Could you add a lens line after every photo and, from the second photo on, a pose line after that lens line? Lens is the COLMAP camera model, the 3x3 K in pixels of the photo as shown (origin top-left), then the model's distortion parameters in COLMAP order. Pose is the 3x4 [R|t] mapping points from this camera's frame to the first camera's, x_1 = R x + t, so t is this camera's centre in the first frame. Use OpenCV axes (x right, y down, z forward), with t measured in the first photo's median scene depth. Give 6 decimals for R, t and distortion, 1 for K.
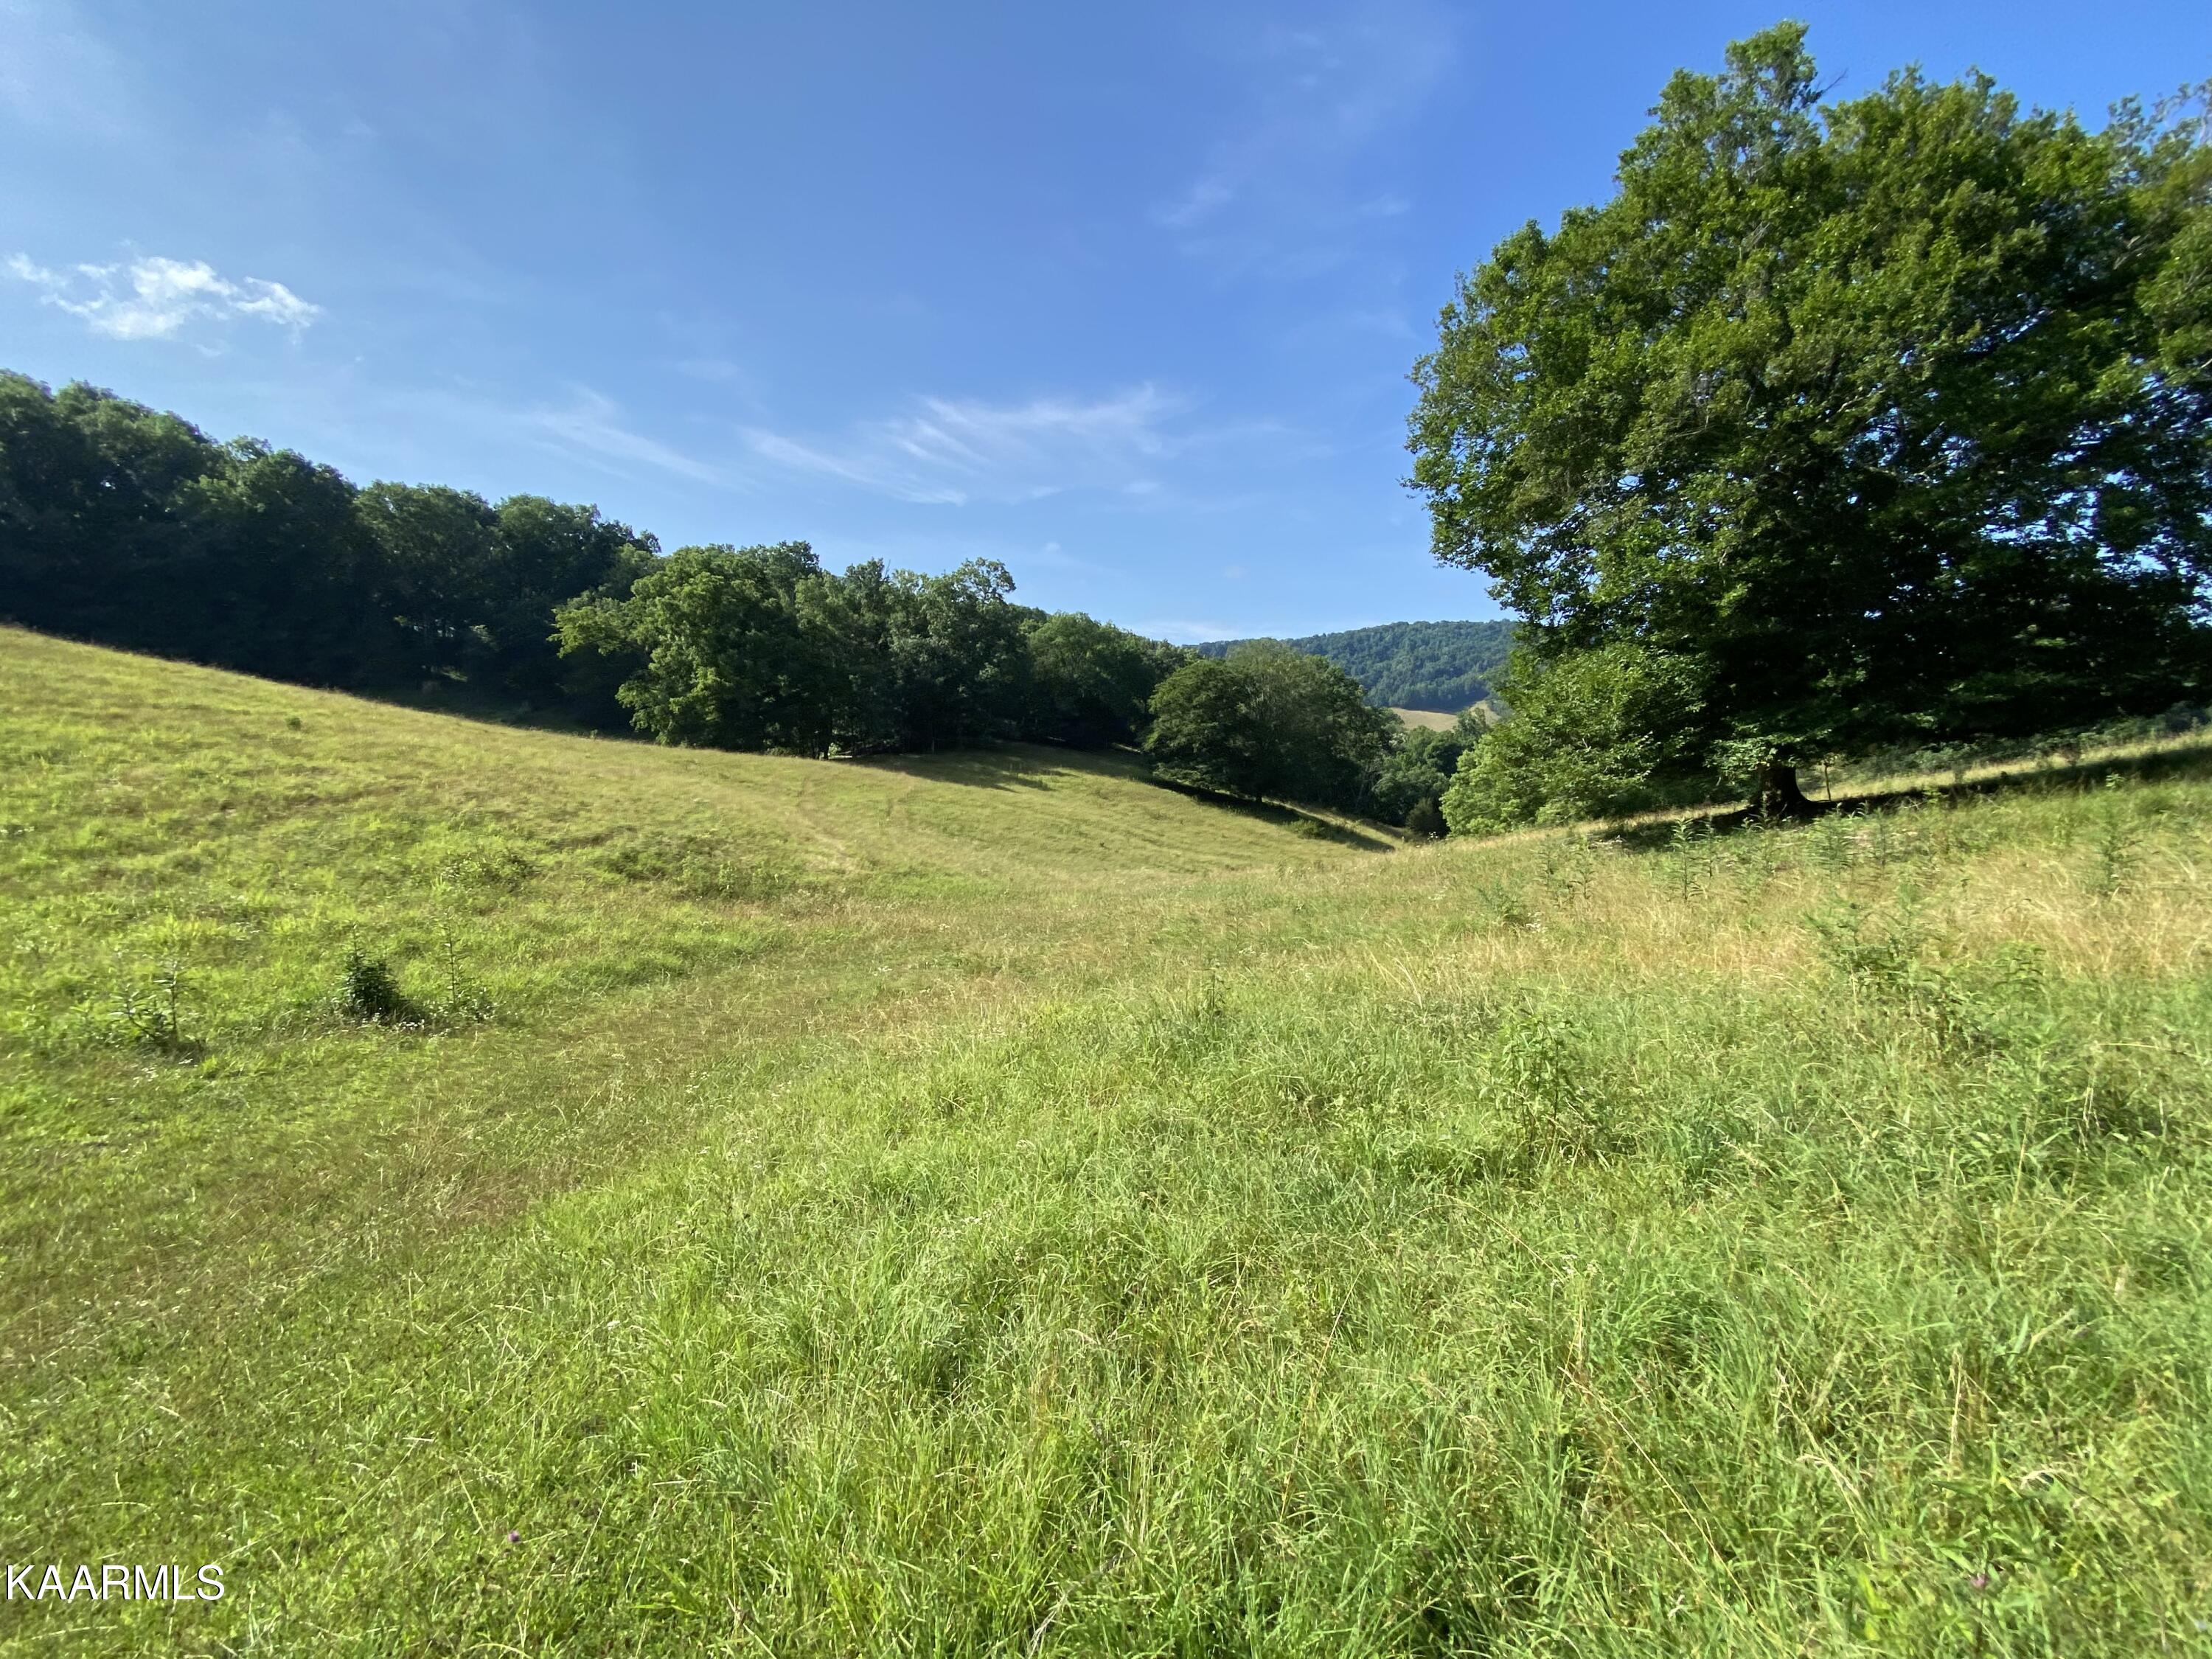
lens RADIAL K [[928.1, 0, 1106.0], [0, 928.1, 829.5], [0, 0, 1]] dist [0.000616, 0.000013]
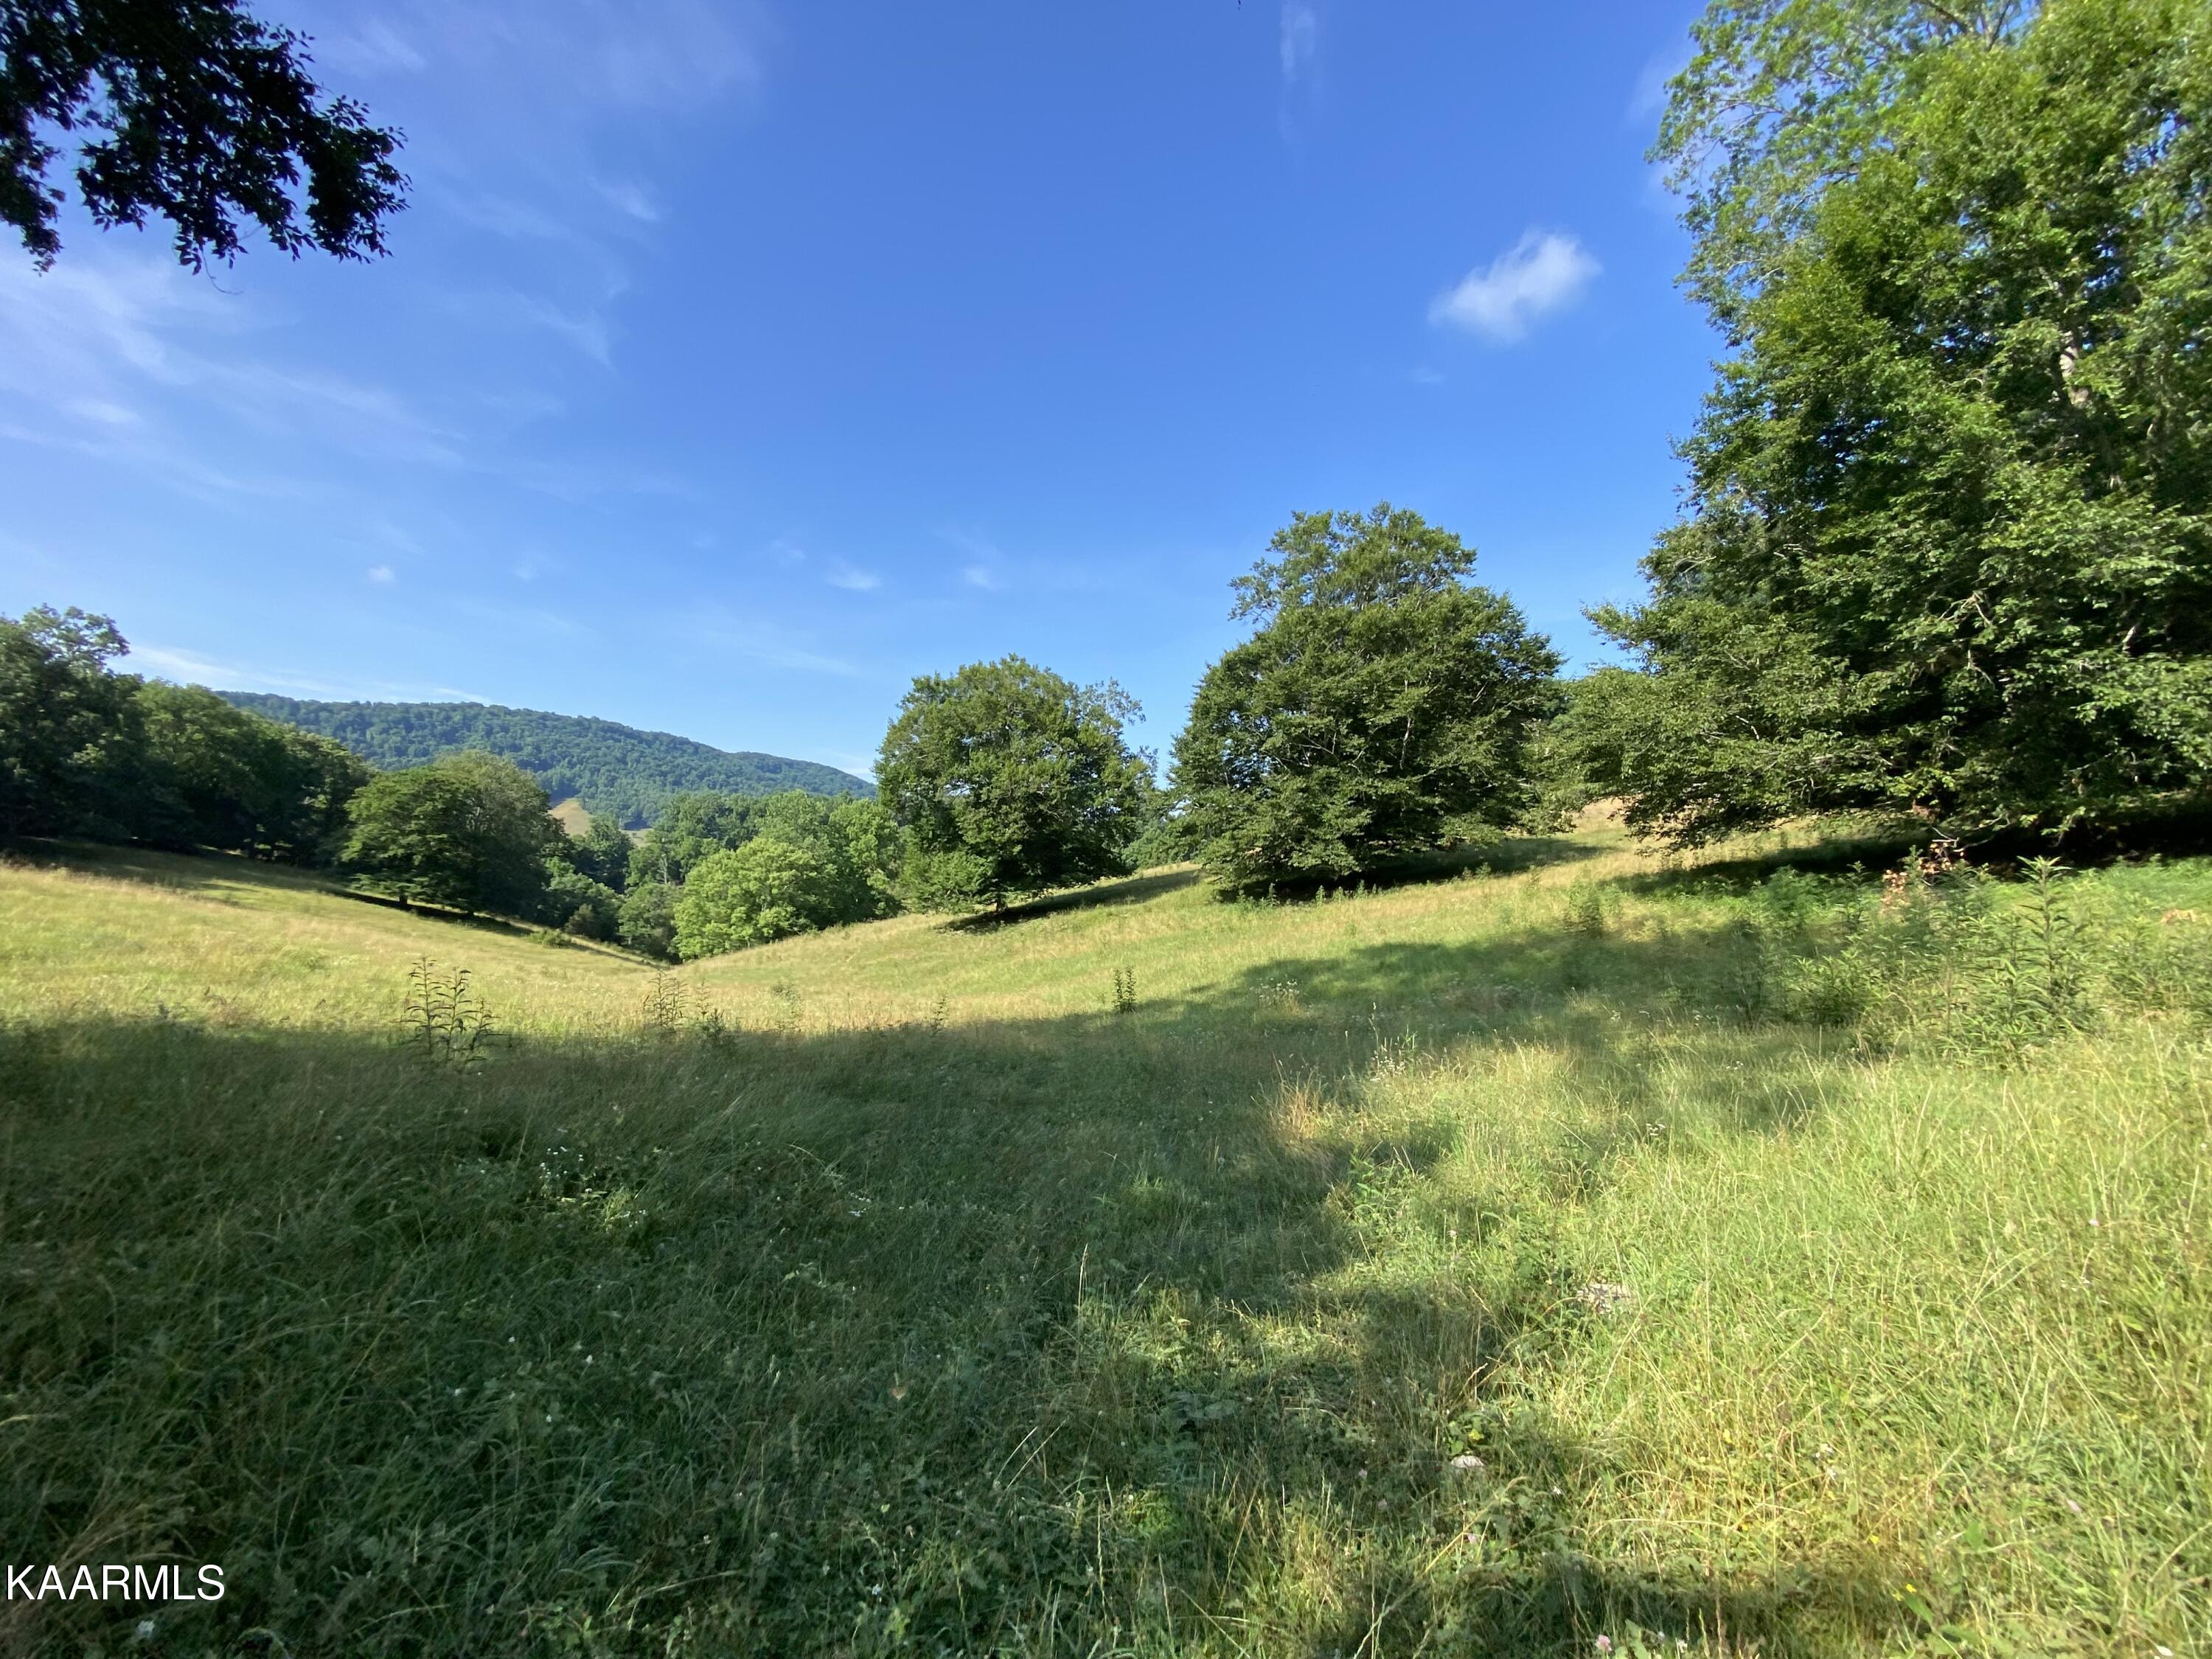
lens RADIAL K [[928.1, 0, 1106.0], [0, 928.1, 829.5], [0, 0, 1]] dist [0.000616, 0.000013]
pose [[0.599902, 0.054020, 0.798248, -0.225455], [0.030544, 0.995444, -0.090320, -0.008670], [-0.799490, 0.078565, 0.595519, -0.147210]]
